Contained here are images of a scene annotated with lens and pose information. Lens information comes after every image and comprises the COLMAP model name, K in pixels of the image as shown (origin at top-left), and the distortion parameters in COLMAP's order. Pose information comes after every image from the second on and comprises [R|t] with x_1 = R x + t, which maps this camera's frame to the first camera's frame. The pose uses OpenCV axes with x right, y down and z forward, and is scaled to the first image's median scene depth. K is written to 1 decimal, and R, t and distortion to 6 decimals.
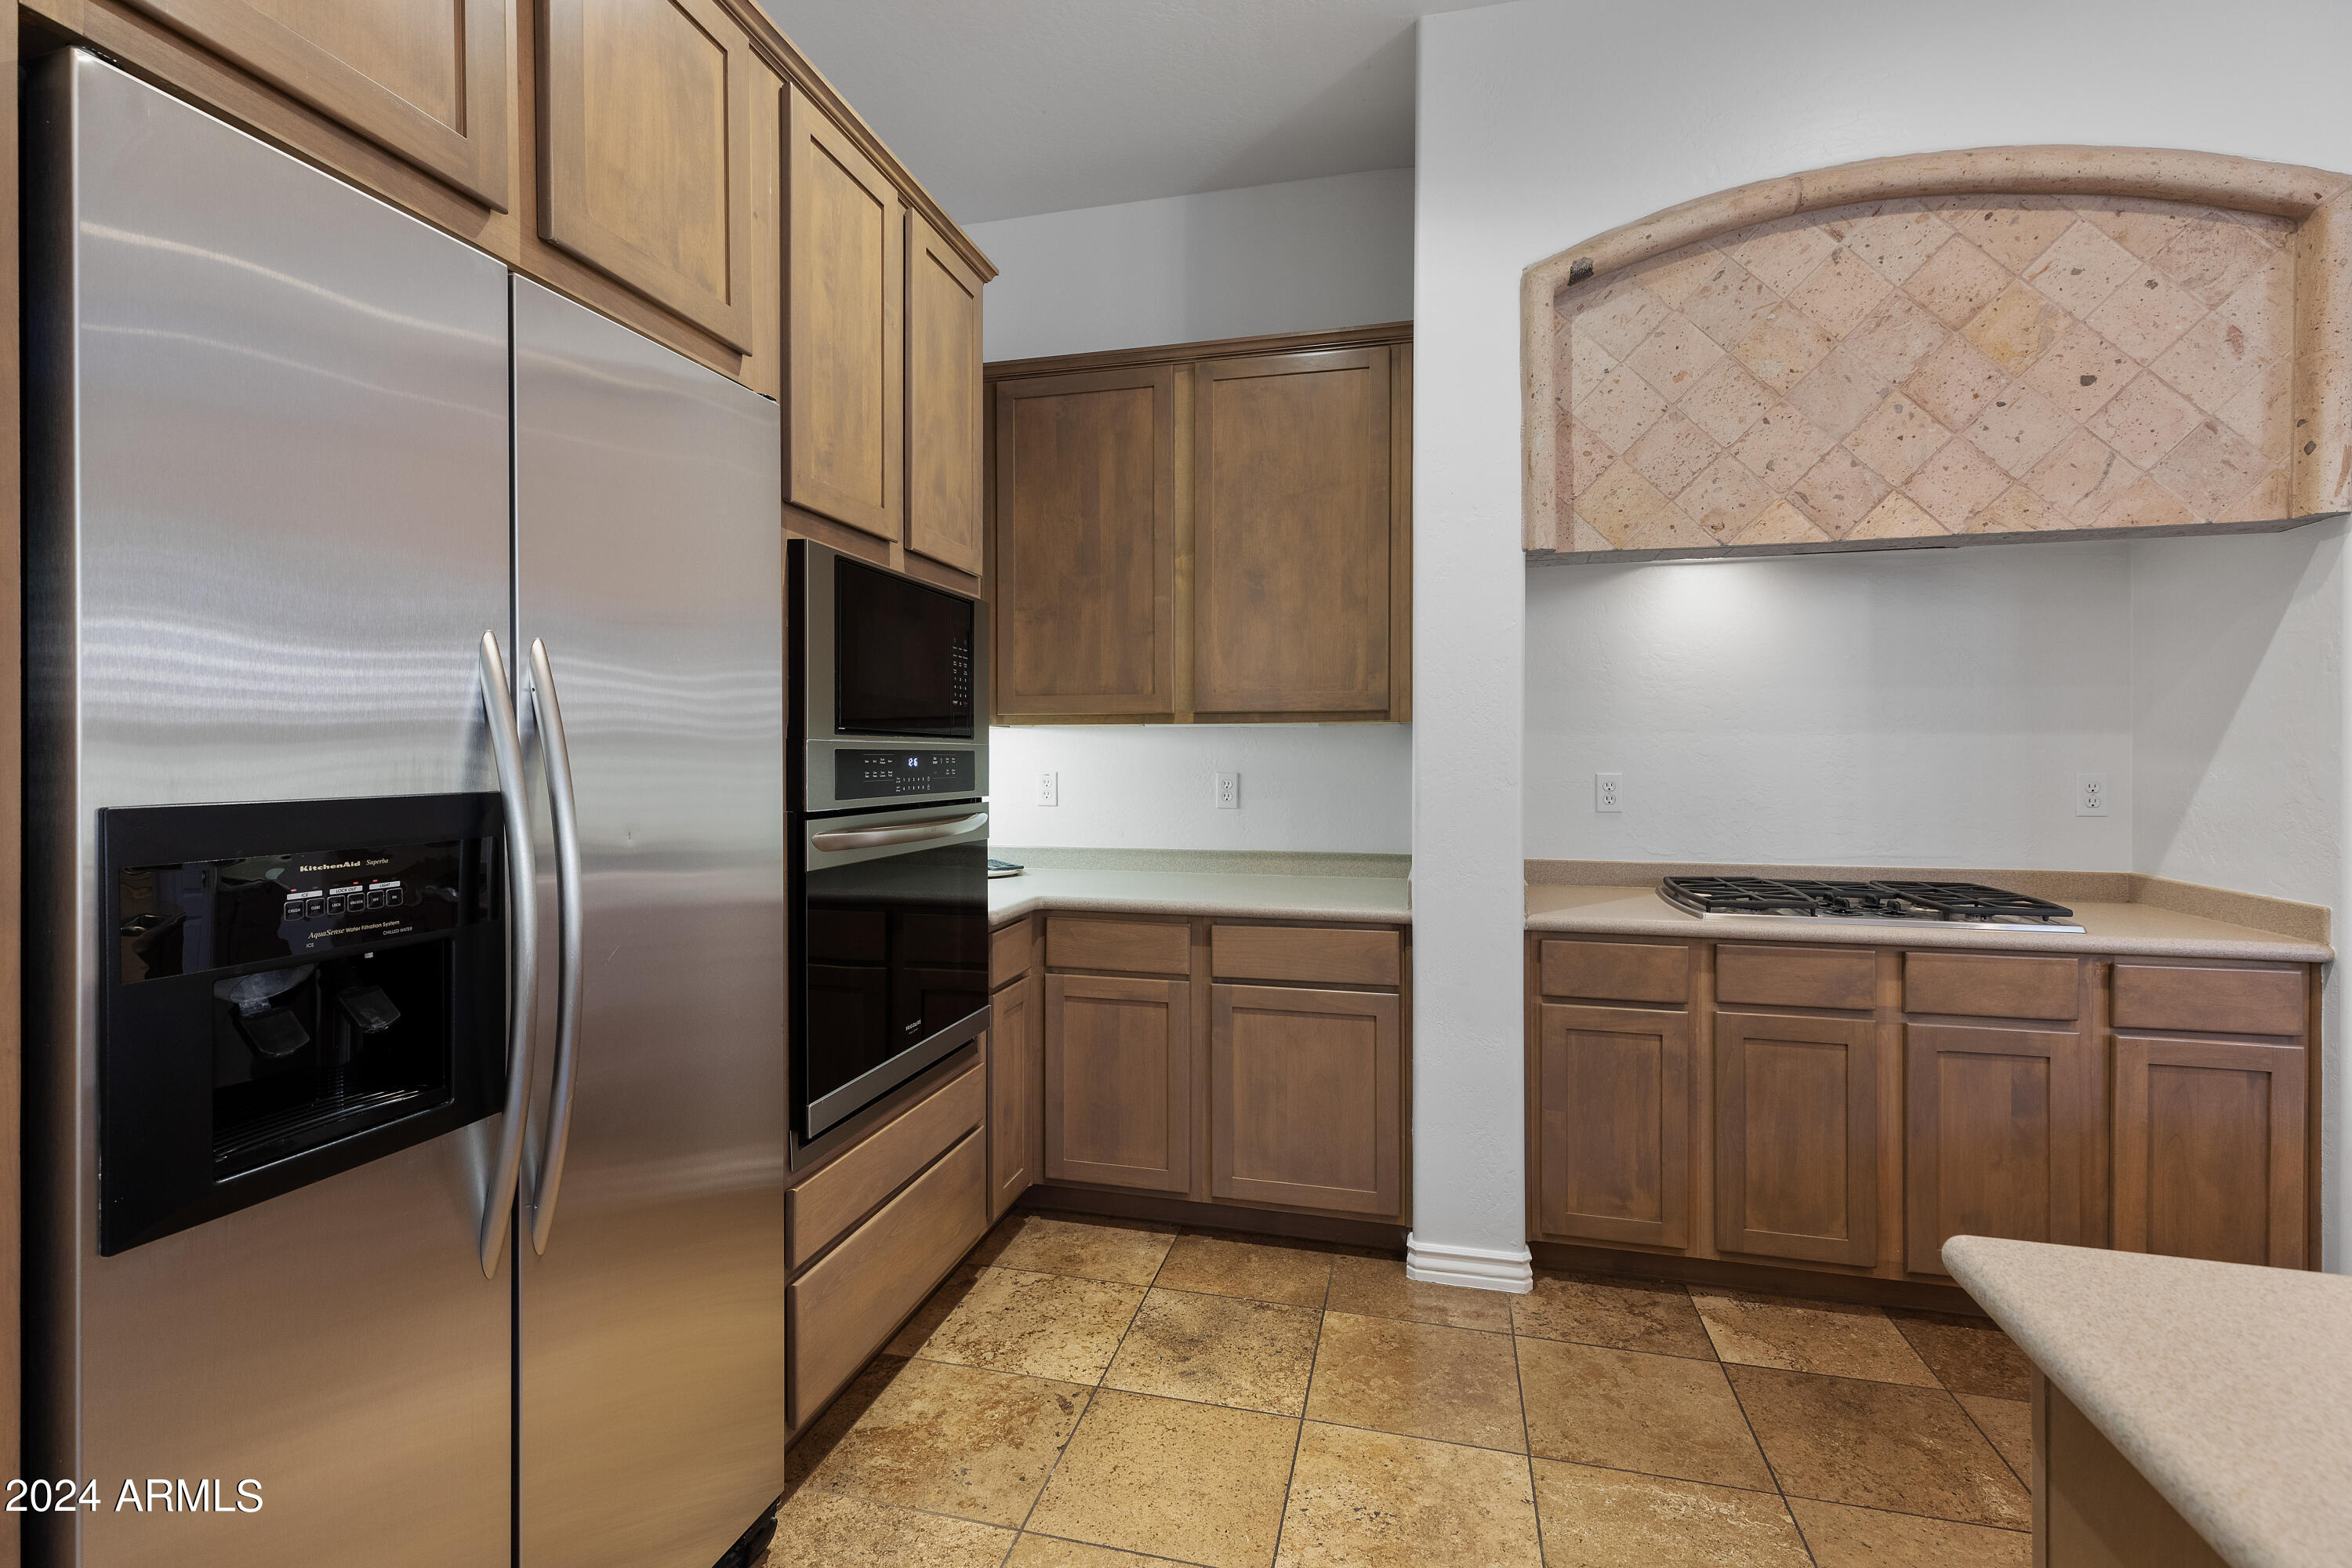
lens RADIAL K [[1062.6, 0, 1164.7], [0, 1062.6, 759.0], [0, 0, 1]] dist [0.004914, -0.000248]
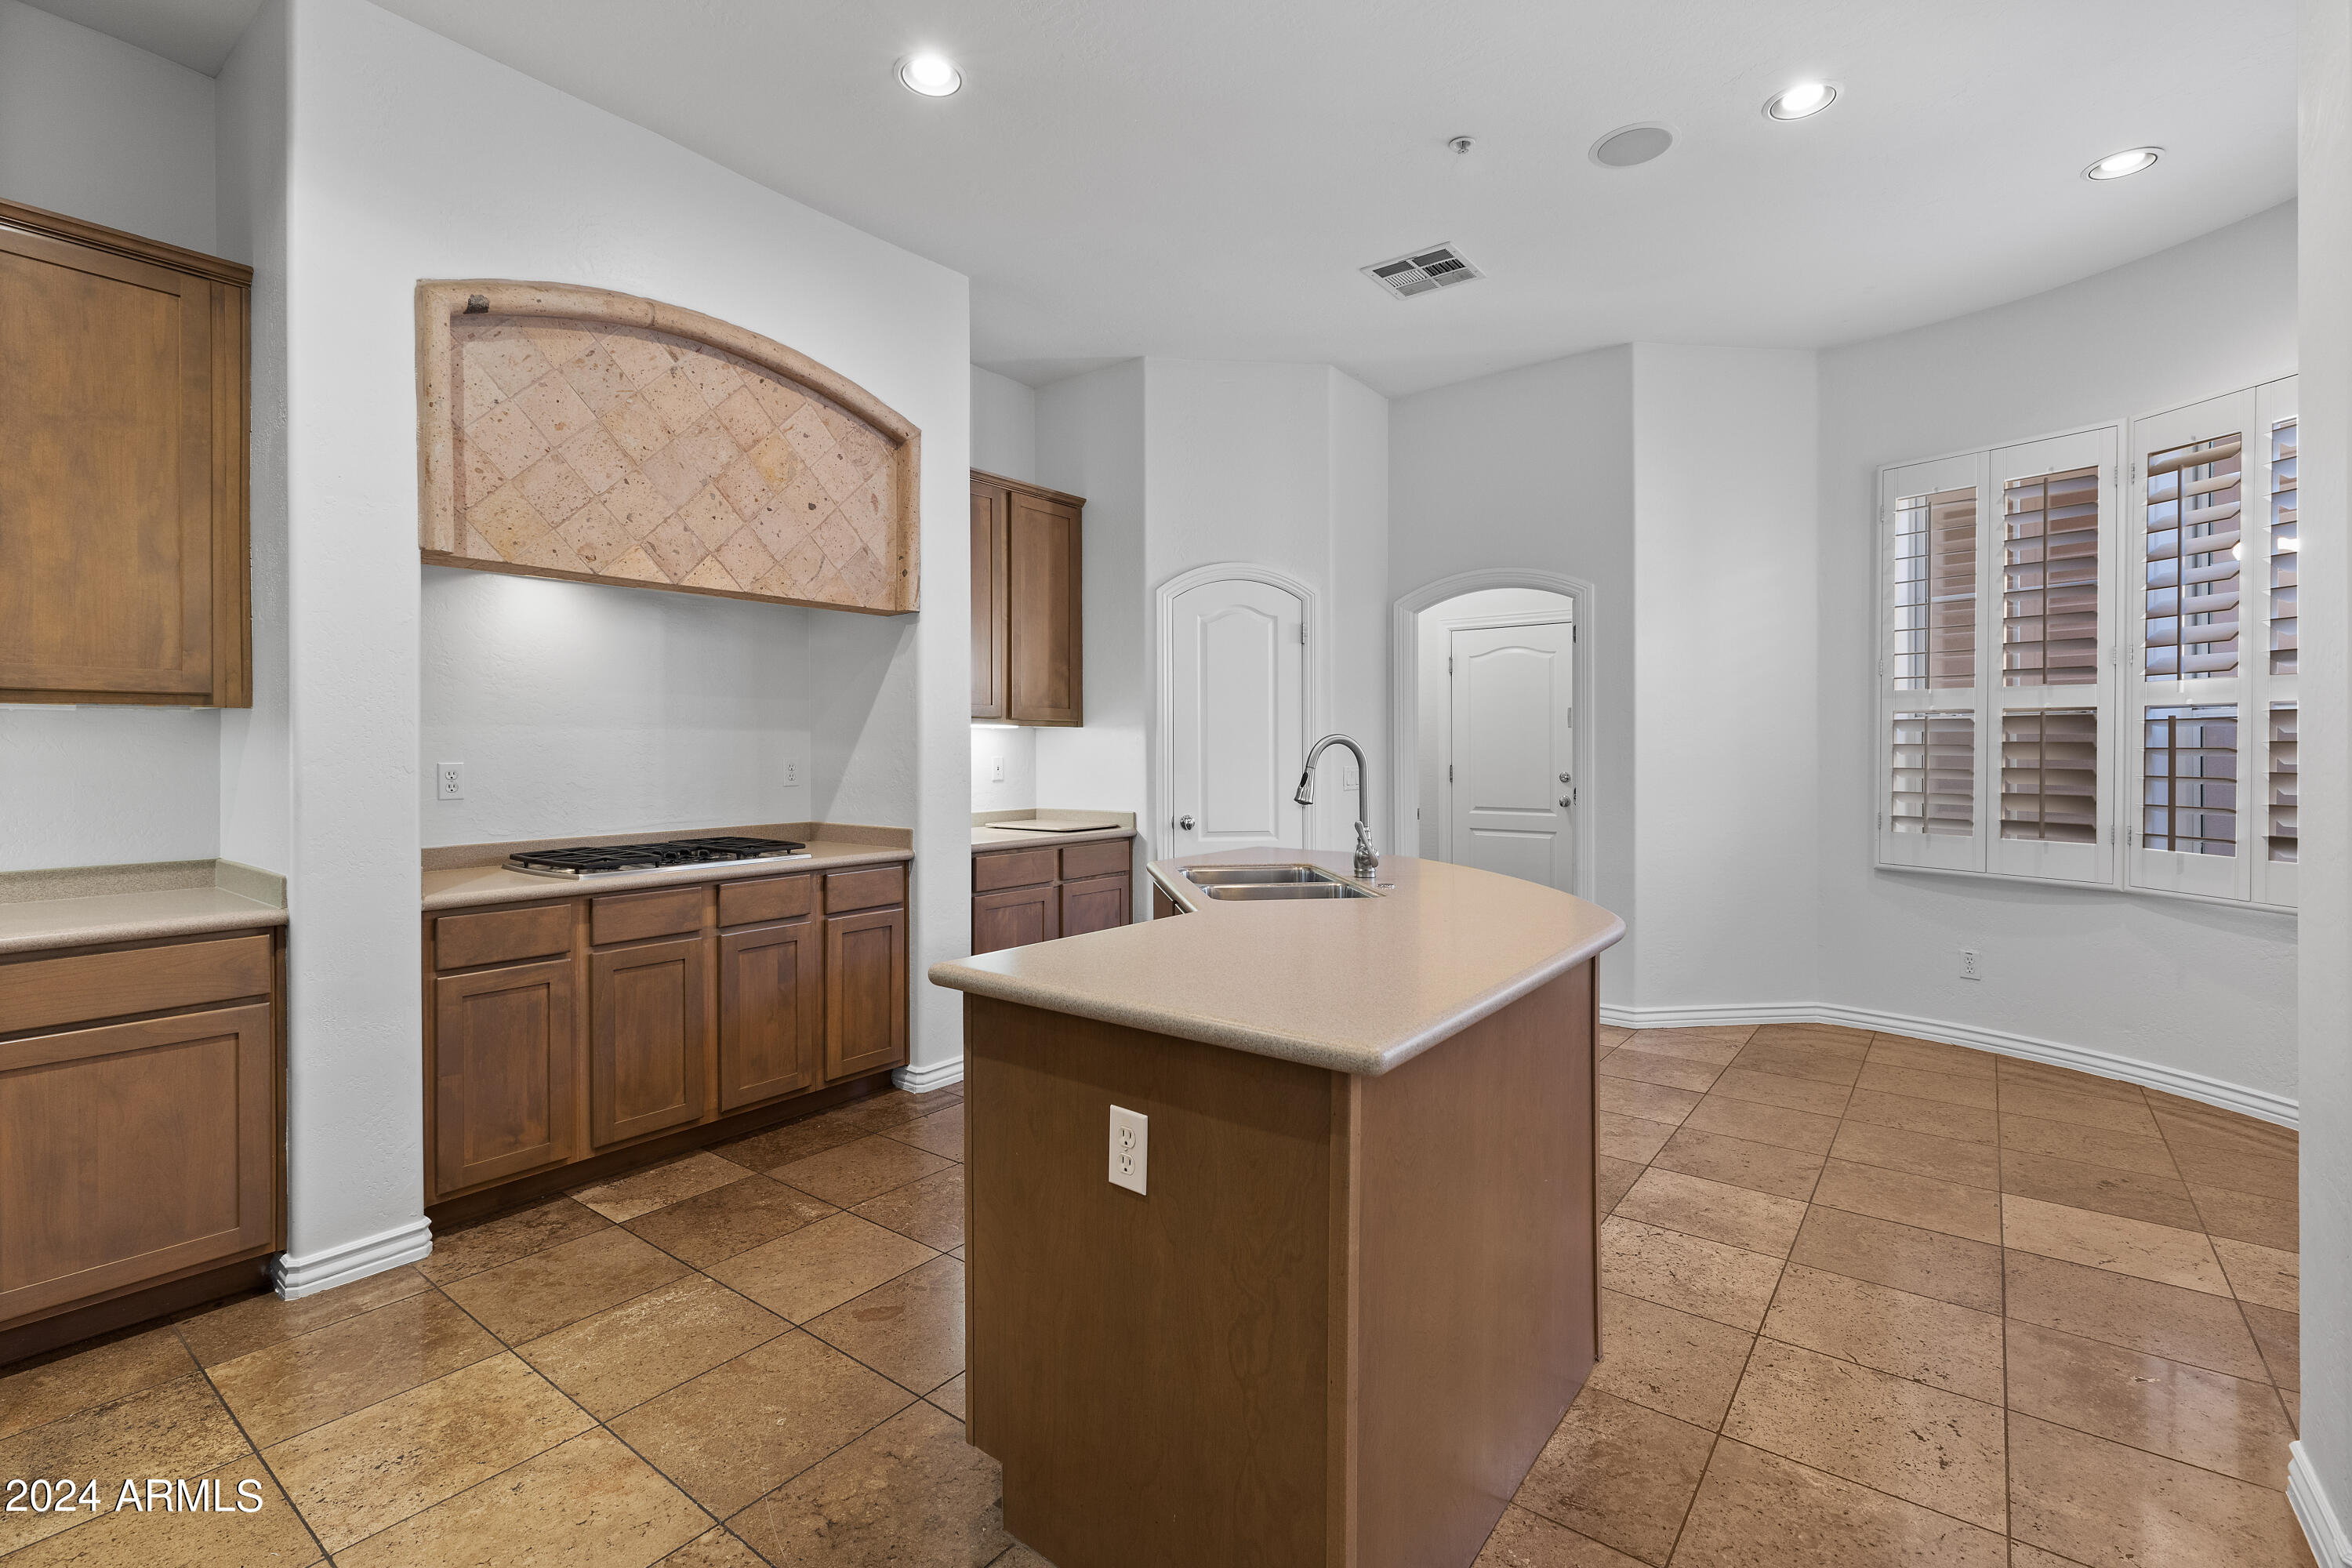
lens RADIAL K [[1062.6, 0, 1155.0], [0, 1062.6, 752.4], [0, 0, 1]] dist [0.004914, -0.000248]
pose [[0.400606, -0.004347, 0.916240, -0.354876], [0.007583, 0.999970, 0.001429, 0.009337], [-0.916219, 0.006375, 0.400627, -0.087359]]
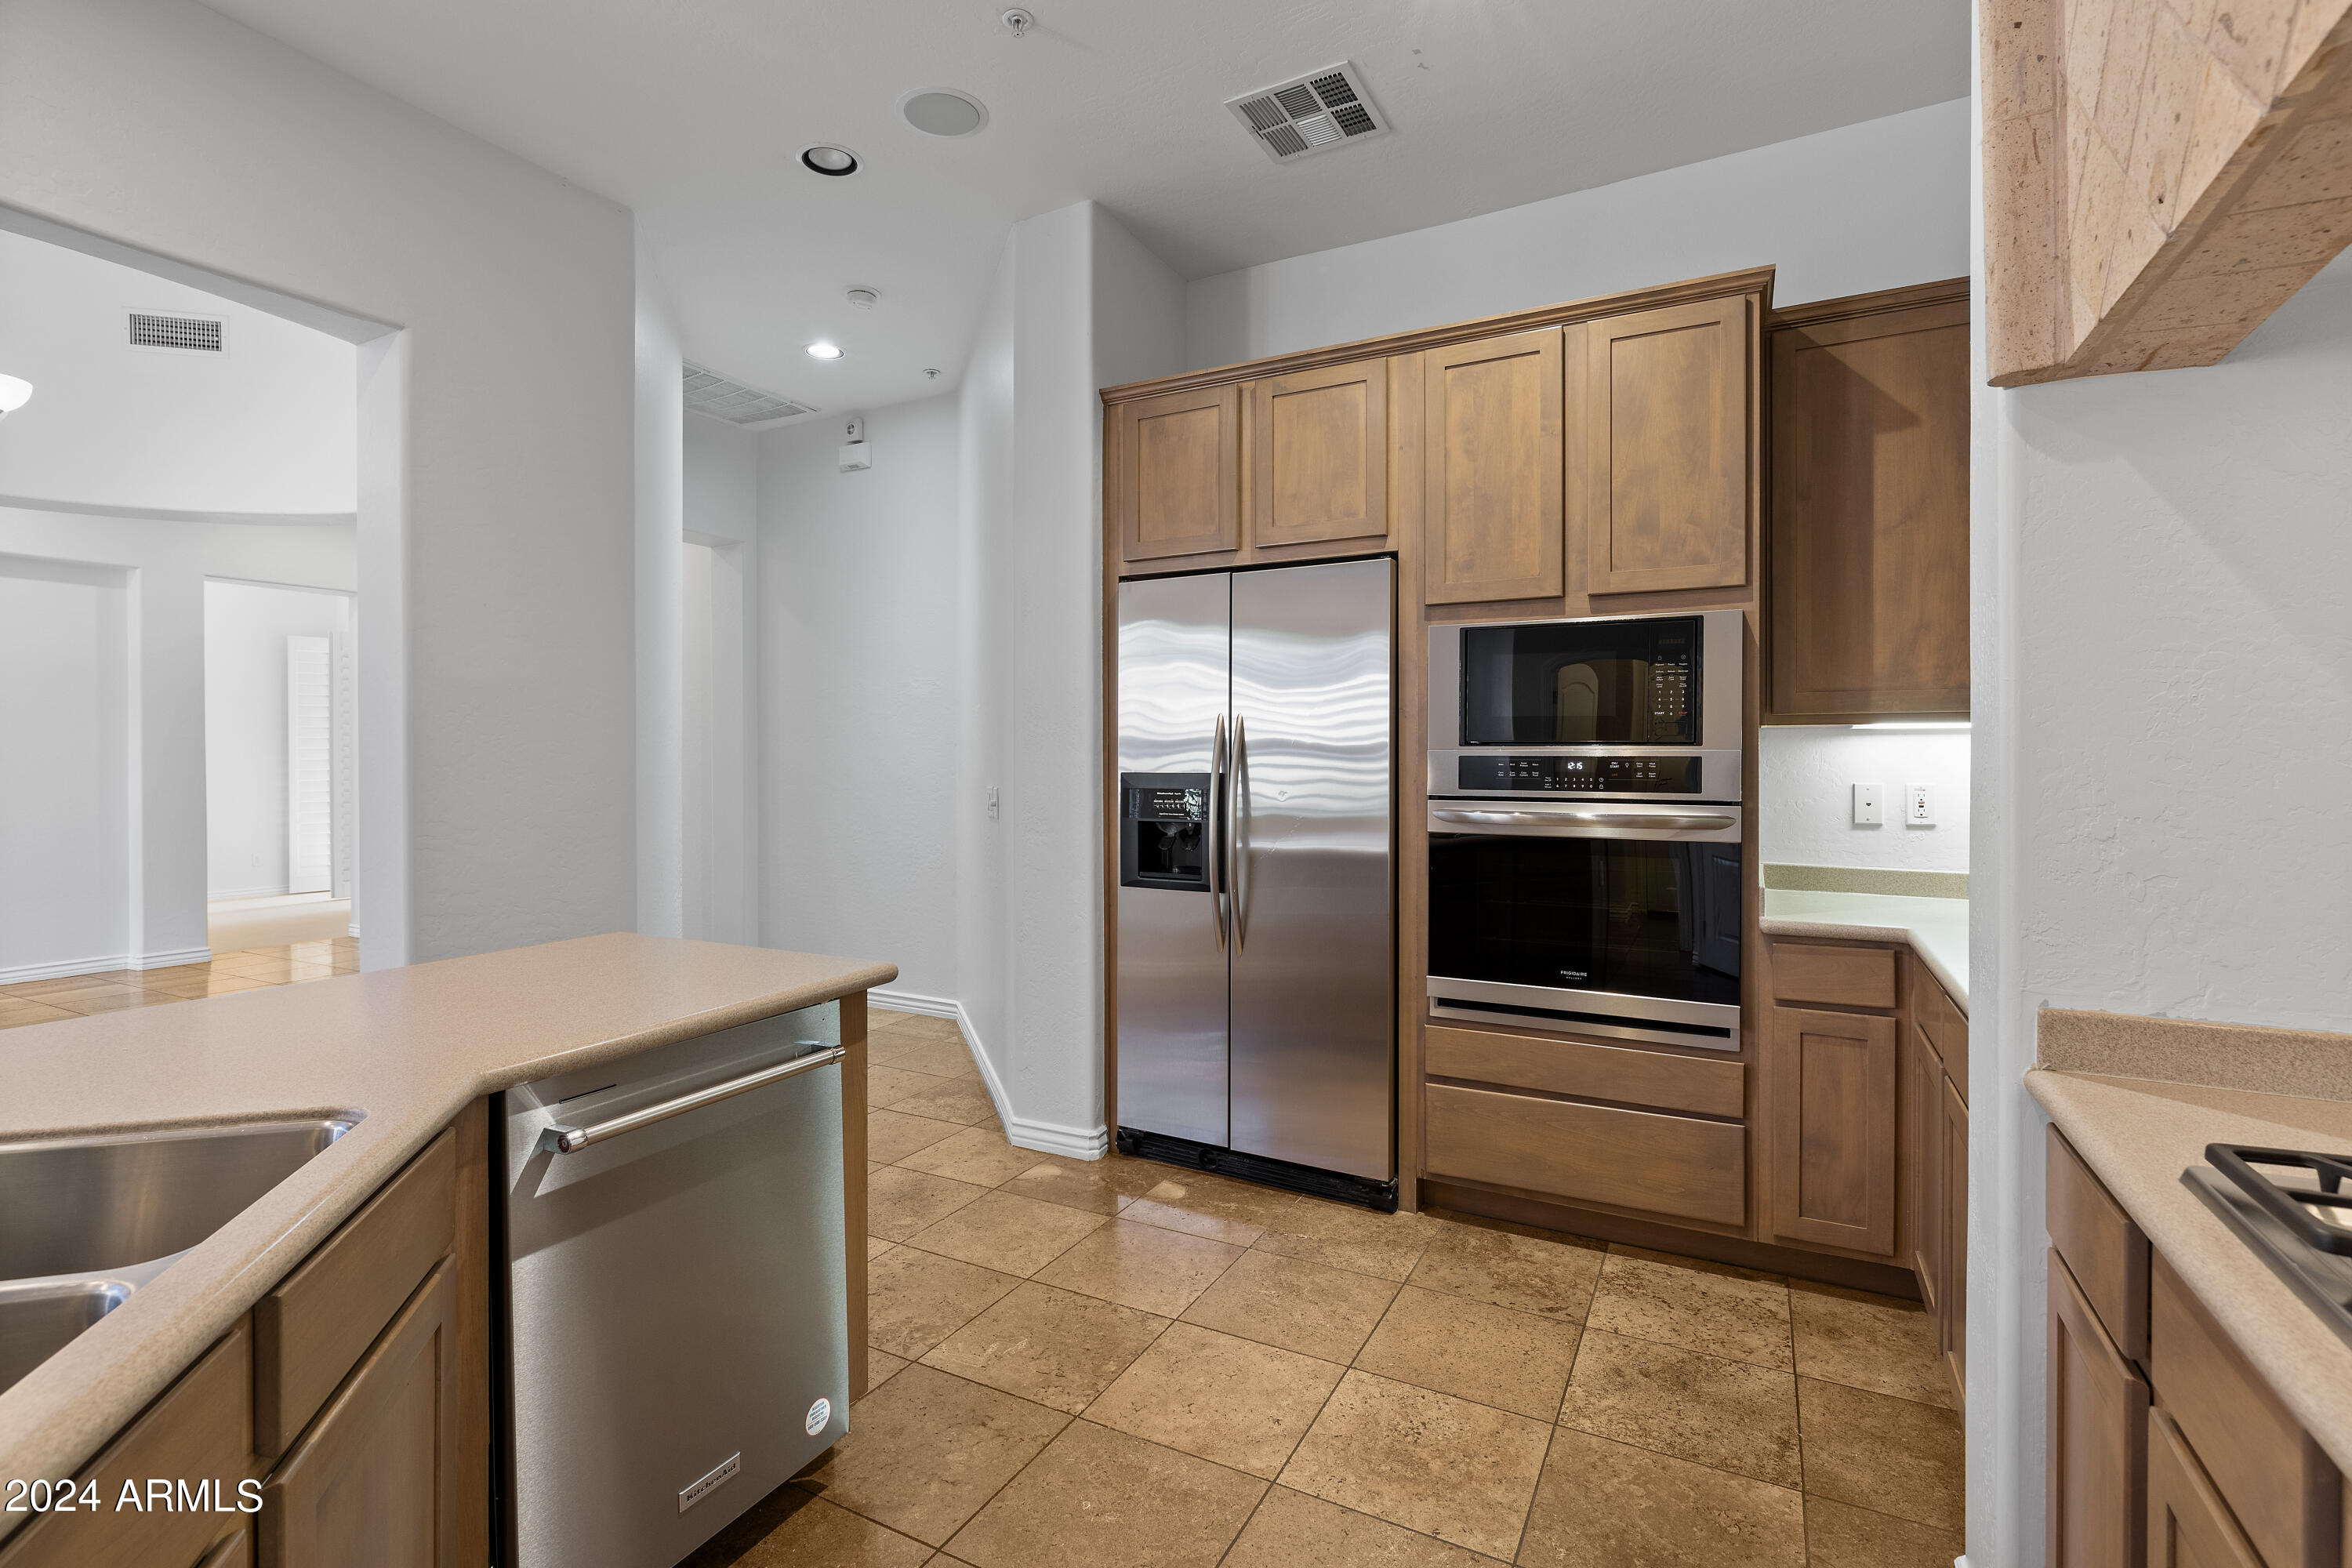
lens RADIAL K [[1111.1, 0, 1164.1], [0, 1111.1, 761.4], [0, 0, 1]] dist [-0.006205, -0.001501]
pose [[-0.244290, 0.004823, -0.969690, 1.058077], [-0.005104, 0.999967, 0.006260, -0.007076], [0.969689, 0.006479, -0.244258, 0.771379]]
